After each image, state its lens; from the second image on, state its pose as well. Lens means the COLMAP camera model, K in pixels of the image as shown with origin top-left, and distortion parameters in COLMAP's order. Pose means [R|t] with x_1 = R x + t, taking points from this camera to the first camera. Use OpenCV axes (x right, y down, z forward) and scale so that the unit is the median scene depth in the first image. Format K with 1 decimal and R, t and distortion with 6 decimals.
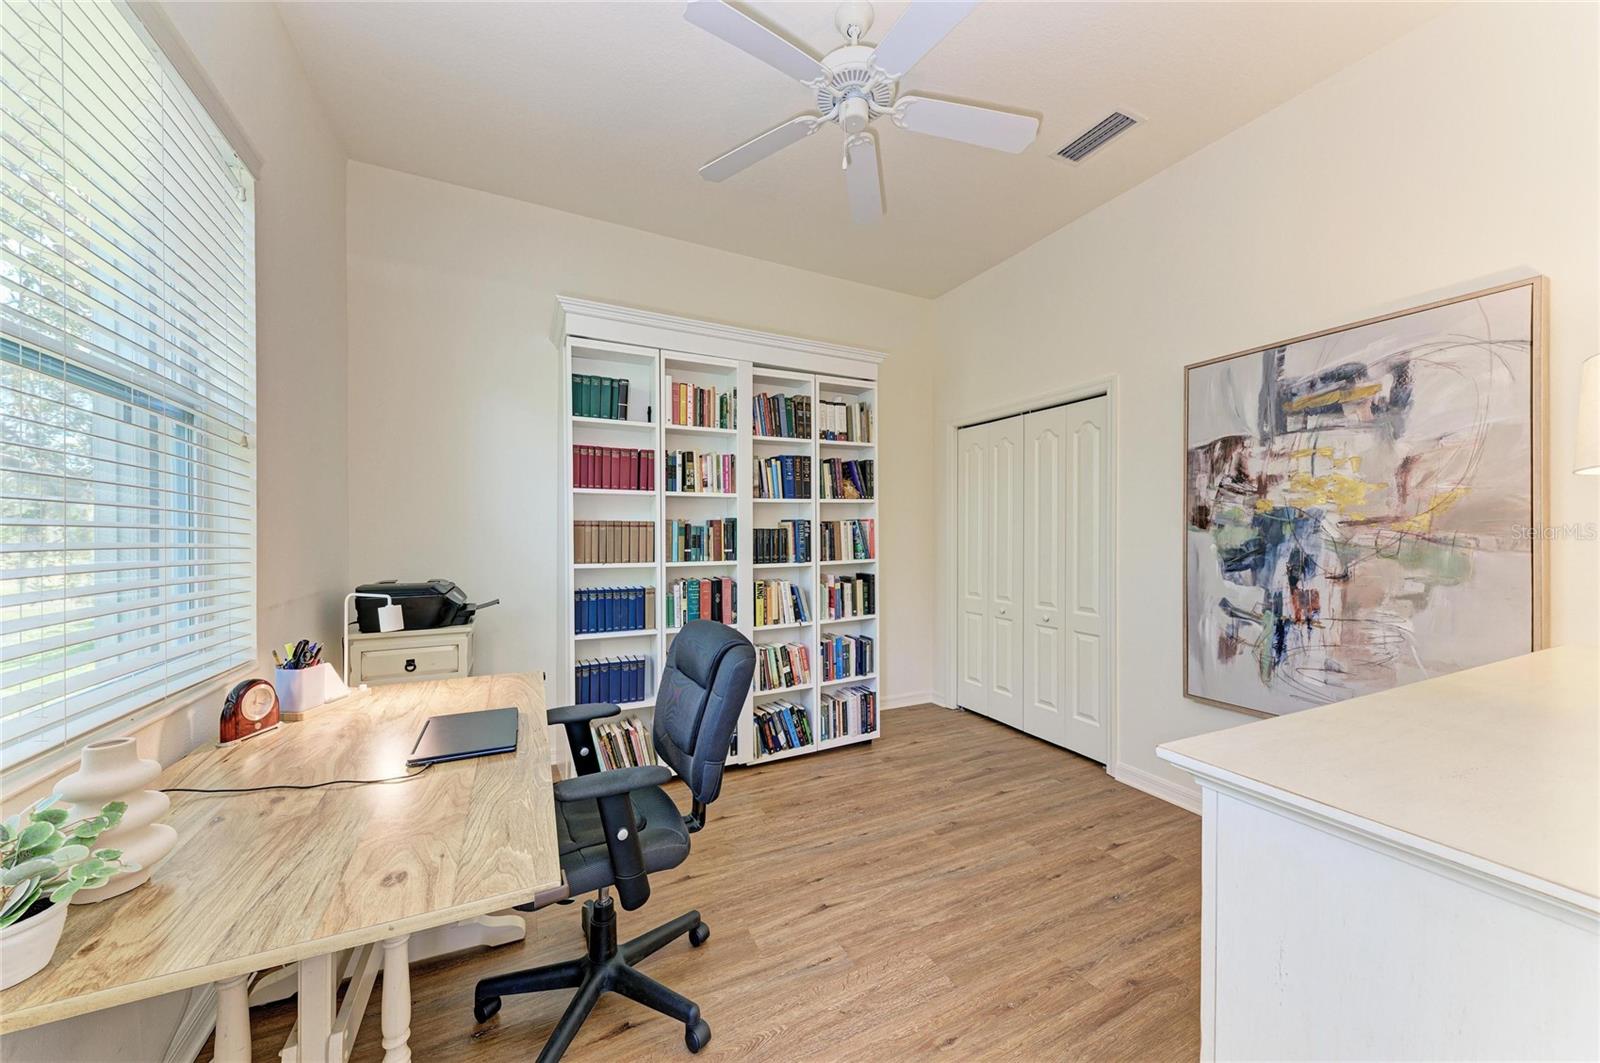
lens RADIAL K [[552.6, 0, 800.0], [0, 552.6, 531.5], [0, 0, 1]] dist [0.000116, -0.000026]
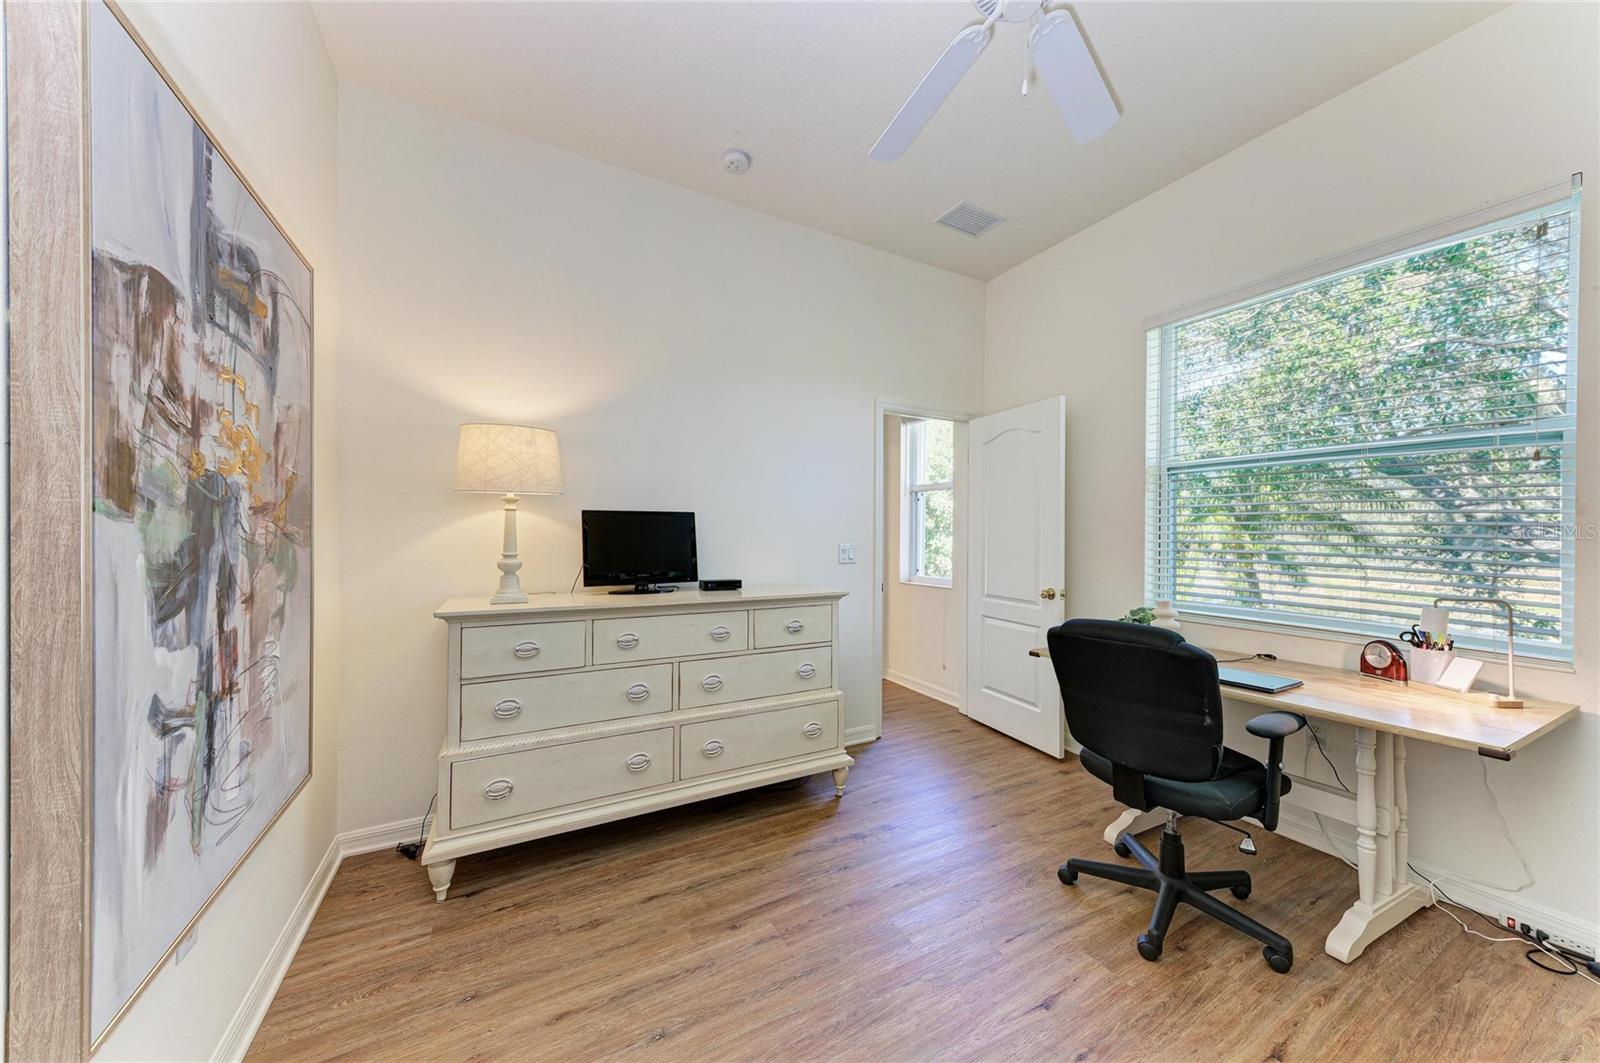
lens RADIAL K [[548.5, 0, 800.0], [0, 548.5, 531.5], [0, 0, 1]] dist [0.000063, -0.000002]
pose [[-0.999011, -0.011034, -0.043071, 0.352776], [-0.010797, 0.999925, -0.005717, 0.005669], [0.043131, -0.005247, -0.999056, 1.431824]]
